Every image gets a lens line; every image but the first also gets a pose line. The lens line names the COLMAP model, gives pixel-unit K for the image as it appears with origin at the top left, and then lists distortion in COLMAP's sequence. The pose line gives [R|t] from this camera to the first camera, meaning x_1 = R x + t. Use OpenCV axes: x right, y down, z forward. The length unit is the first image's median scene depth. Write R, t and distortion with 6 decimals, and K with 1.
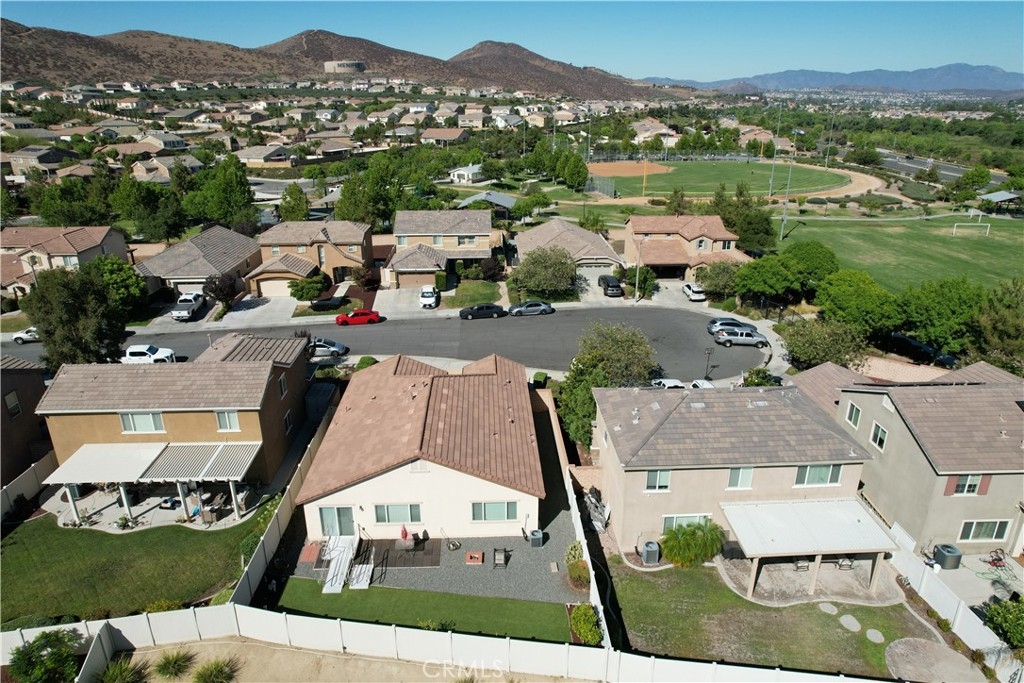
lens RADIAL K [[653.1, 0, 512.3], [0, 653.1, 344.3], [0, 0, 1]] dist [-0.078363, 0.071304]
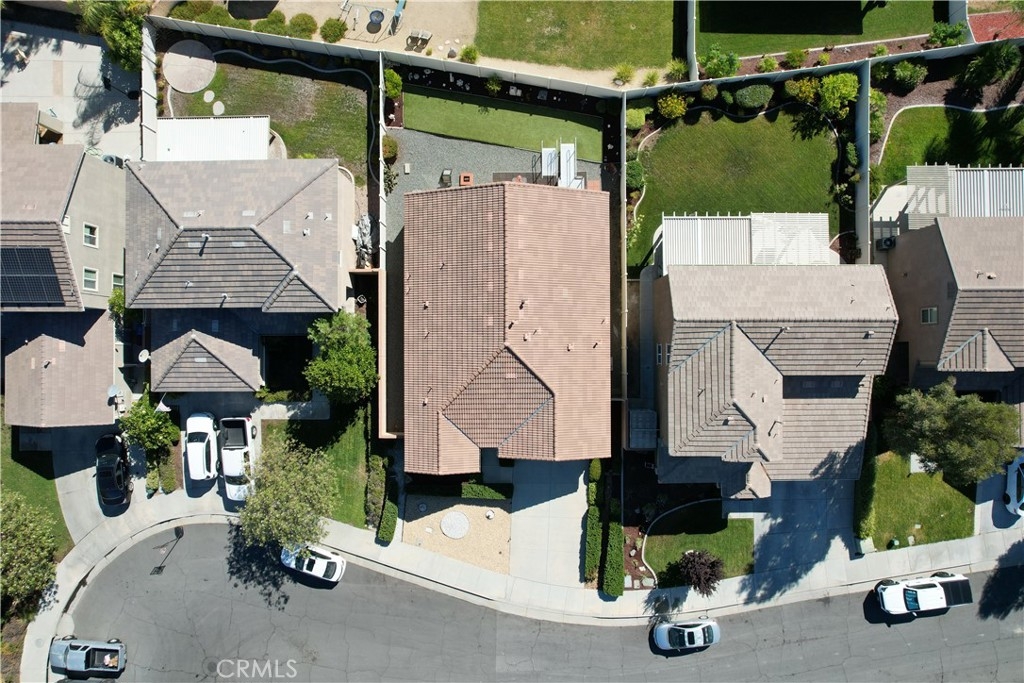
lens RADIAL K [[653.1, 0, 512.3], [0, 653.1, 344.3], [0, 0, 1]] dist [-0.078363, 0.071304]
pose [[-0.999100, -0.041419, 0.009182, -0.073008], [0.022889, -0.344029, 0.938680, -0.421792], [-0.035721, 0.938045, 0.344667, 0.355928]]
